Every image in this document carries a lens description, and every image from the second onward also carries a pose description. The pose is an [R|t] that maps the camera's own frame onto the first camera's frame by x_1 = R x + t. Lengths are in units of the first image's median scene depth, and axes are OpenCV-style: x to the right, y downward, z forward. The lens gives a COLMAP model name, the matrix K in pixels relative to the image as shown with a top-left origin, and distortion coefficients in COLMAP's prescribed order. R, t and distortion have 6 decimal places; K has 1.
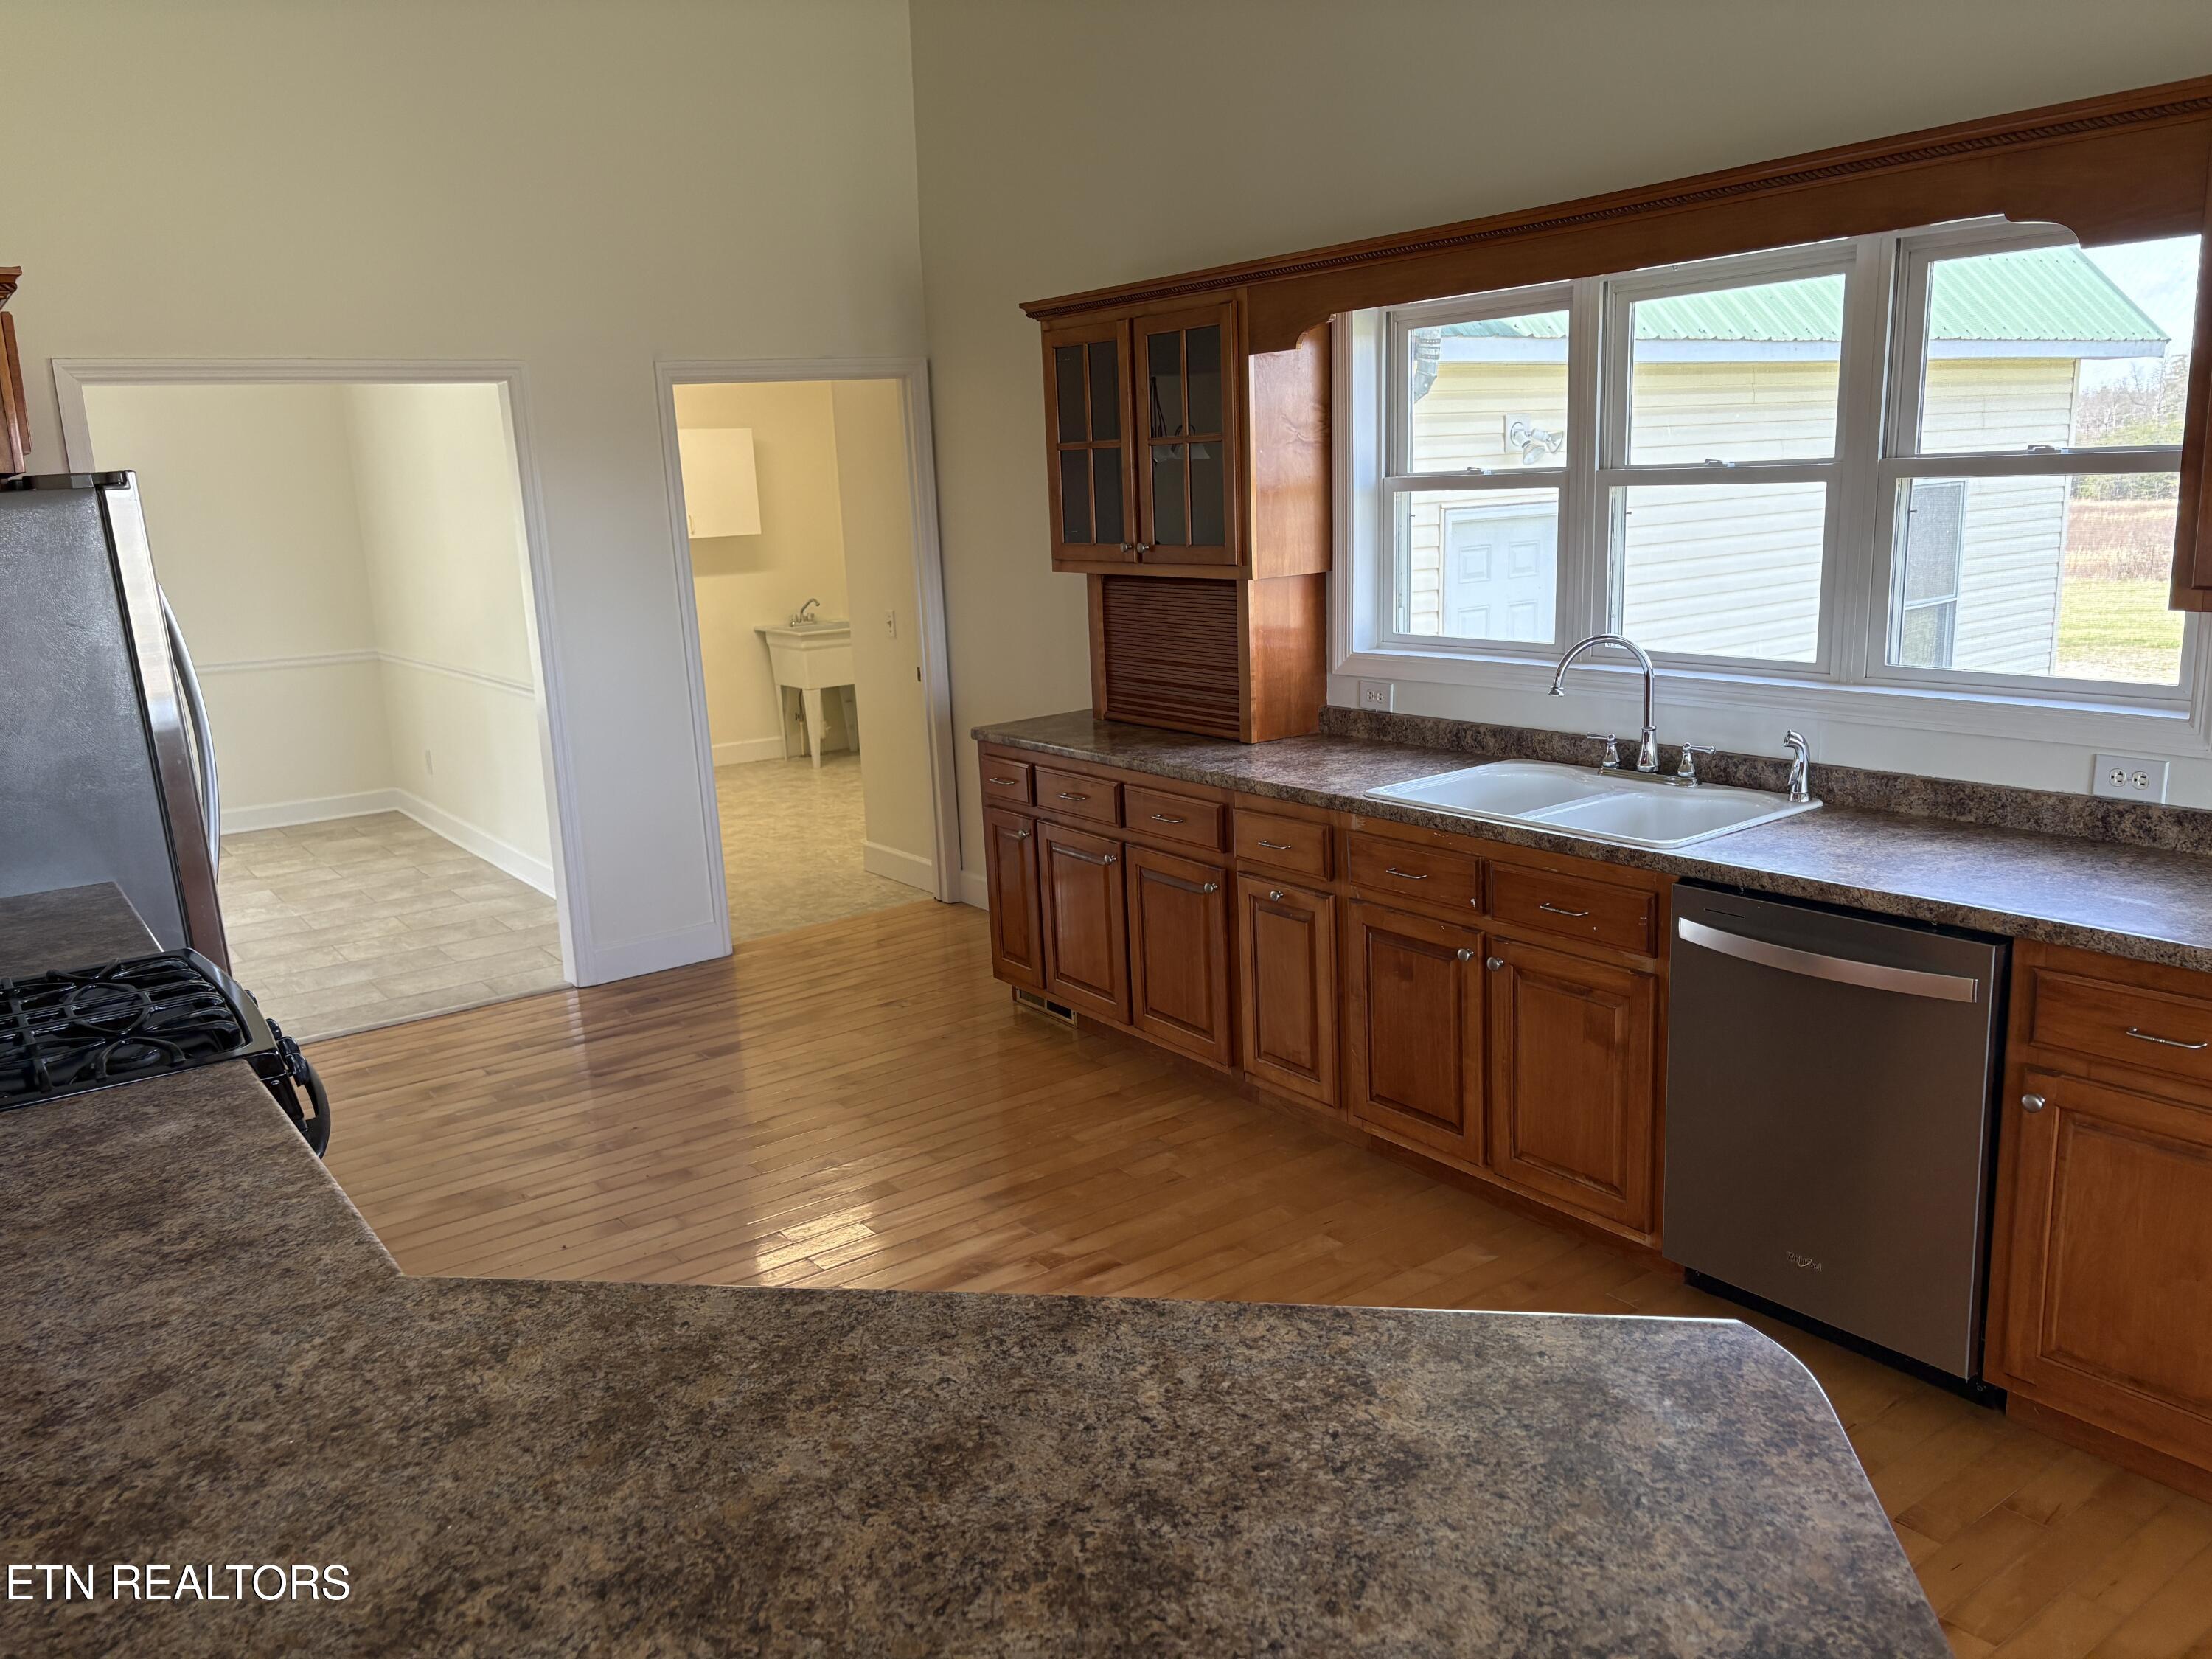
lens RADIAL K [[1665.0, 0, 1097.2], [0, 1665.0, 855.3], [0, 0, 1]] dist [0.095285, 0.000891]
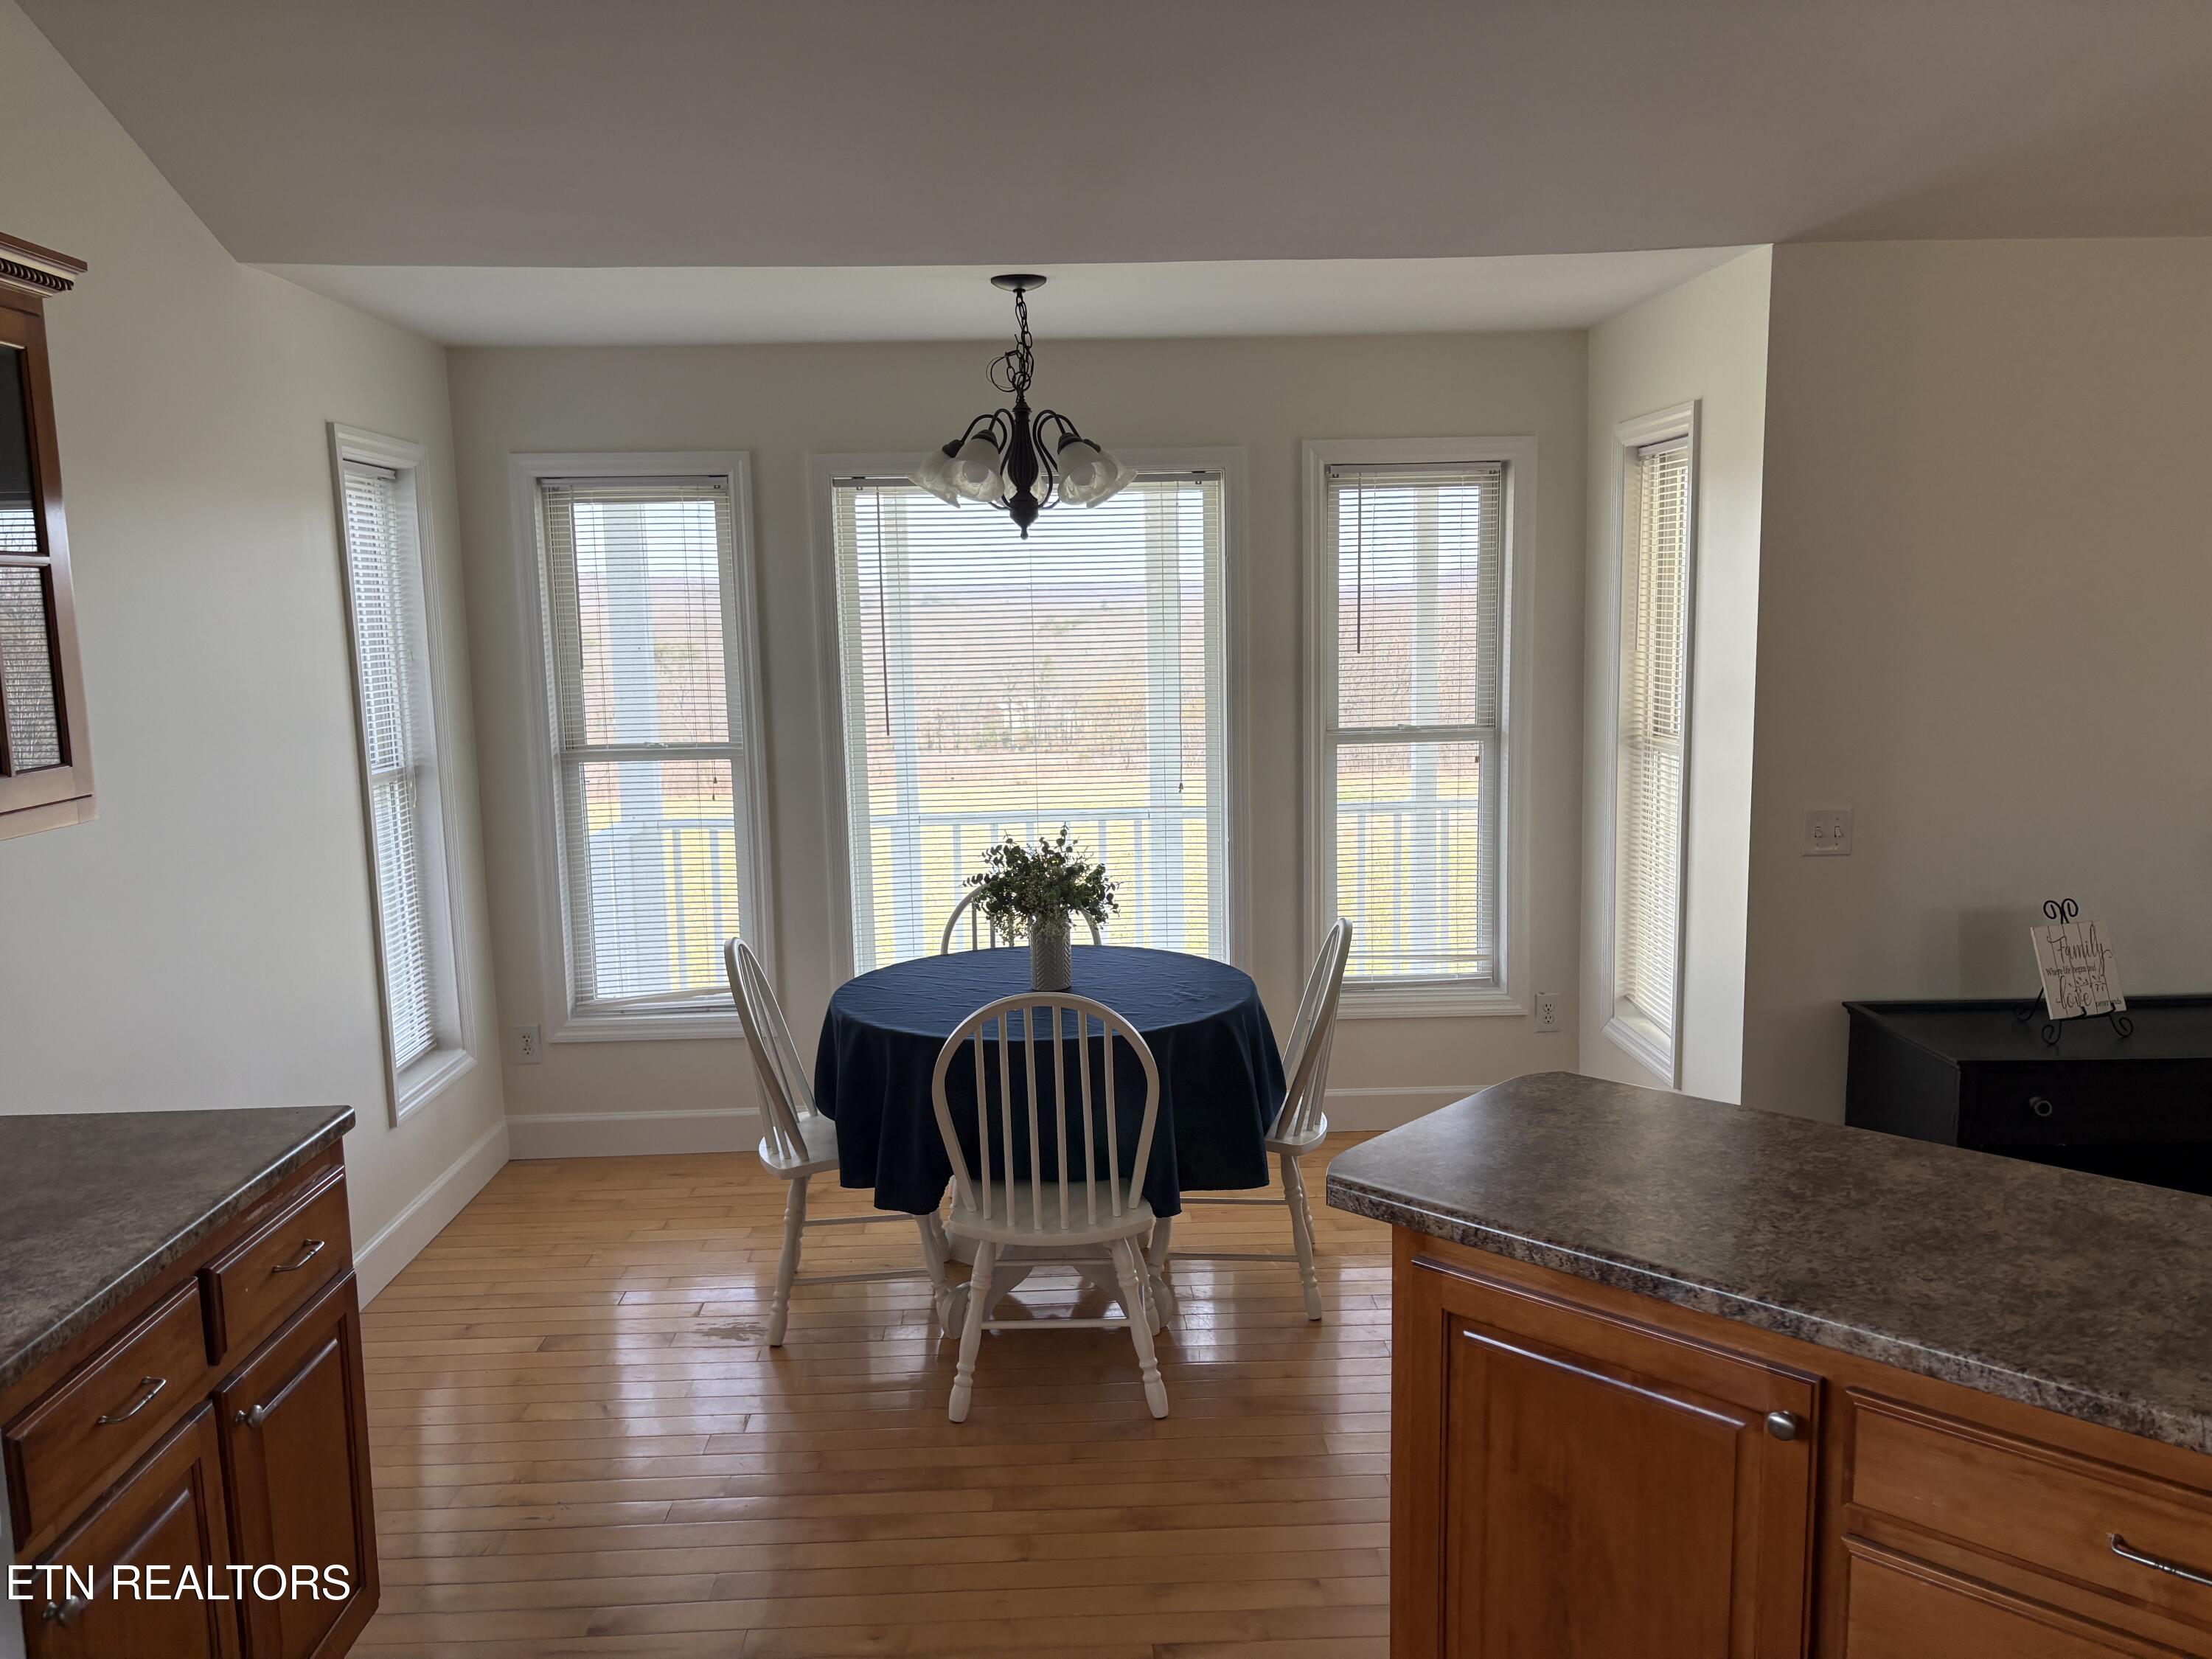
lens RADIAL K [[1662.6, 0, 1102.1], [0, 1662.6, 840.8], [0, 0, 1]] dist [0.048070, -0.063698]
pose [[-0.824813, -0.026497, 0.564785, -0.110826], [0.175229, 0.937740, 0.299899, -0.187609], [-0.537568, 0.346327, -0.768816, 0.861755]]
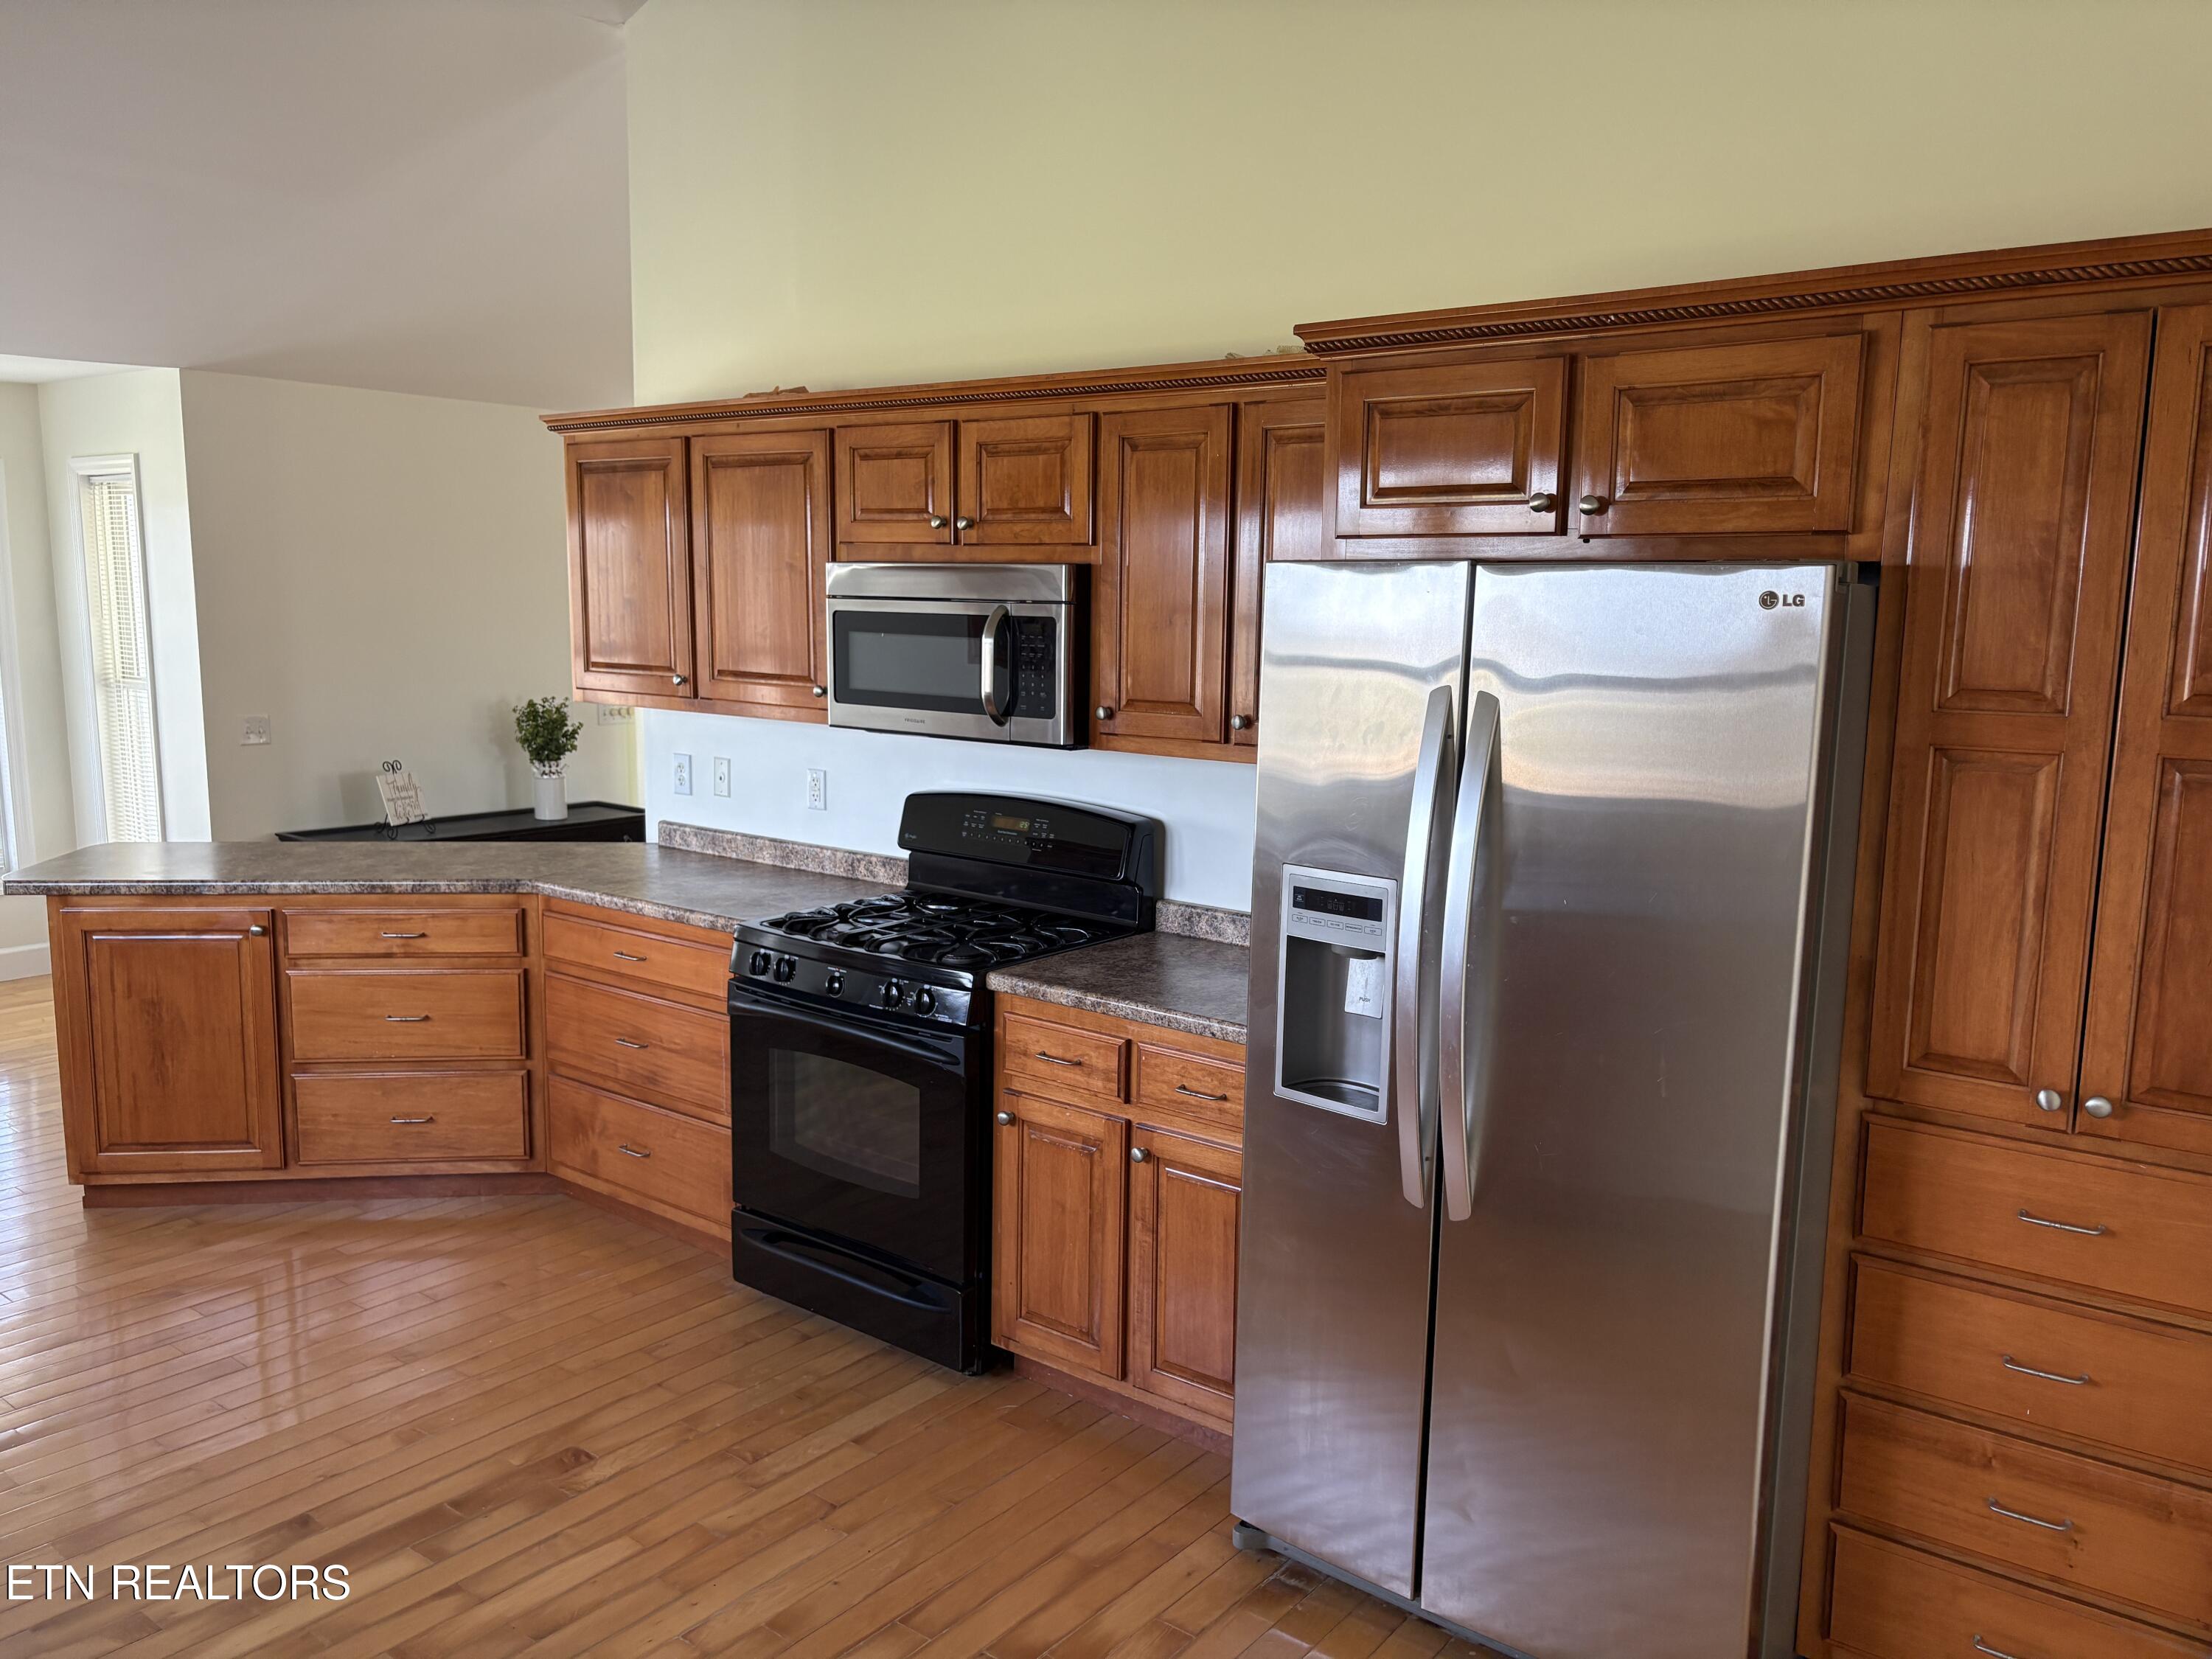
lens RADIAL K [[1674.5, 0, 1106.0], [0, 1674.5, 829.5], [0, 0, 1]] dist [0.037101, -0.004012]
pose [[-0.960856, 0.059902, -0.270494, -0.259507], [-0.044787, 0.929919, 0.365027, -0.377053], [0.273404, 0.362853, -0.890836, 1.632672]]
